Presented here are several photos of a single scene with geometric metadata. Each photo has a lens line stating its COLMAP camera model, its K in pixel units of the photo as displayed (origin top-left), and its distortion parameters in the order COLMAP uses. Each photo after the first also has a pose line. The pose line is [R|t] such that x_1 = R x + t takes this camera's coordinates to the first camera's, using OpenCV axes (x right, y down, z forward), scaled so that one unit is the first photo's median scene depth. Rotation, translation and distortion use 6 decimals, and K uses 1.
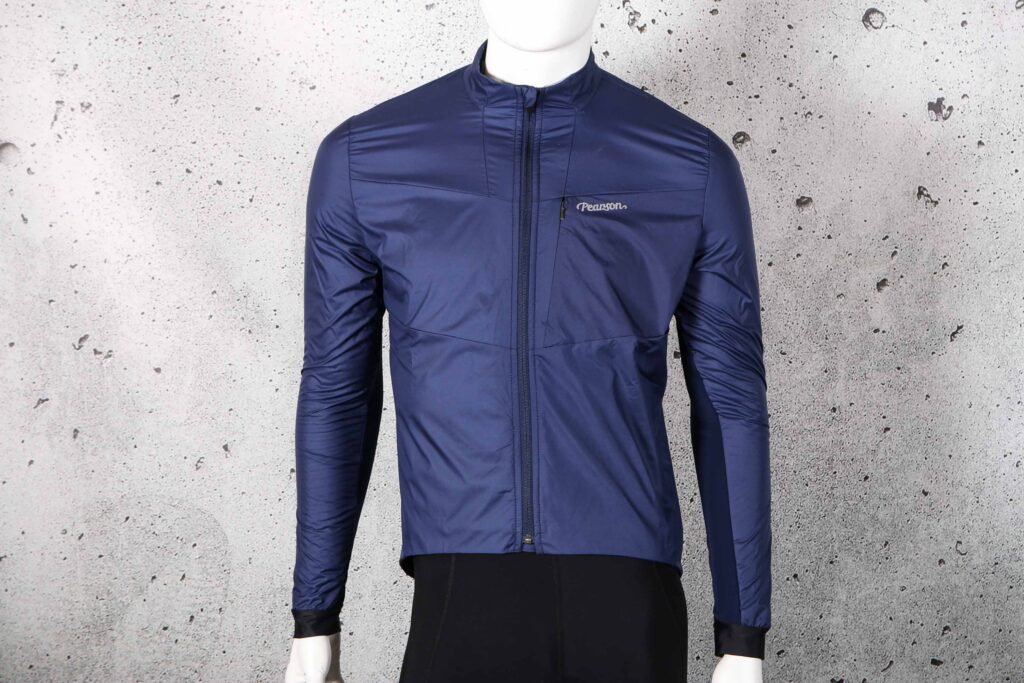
lens RADIAL K [[1919.3, 0, 547.9], [0, 1919.3, 327.6], [0, 0, 1]] dist [0.020592, 0.064630]
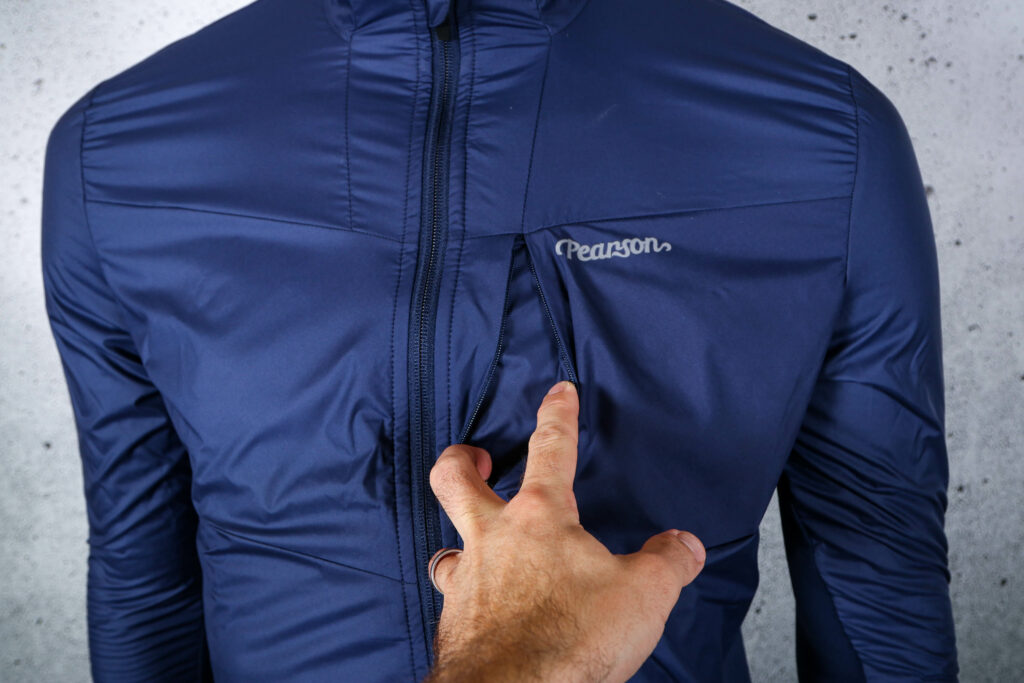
lens RADIAL K [[1156.3, 0, 512.0], [0, 1156.3, 341.5], [0, 0, 1]] dist [-0.053732, -0.031324]
pose [[0.996346, -0.026204, -0.081293, 0.025756], [0.032461, 0.996531, 0.076625, -0.060230], [0.079003, -0.078984, 0.993740, 0.713750]]
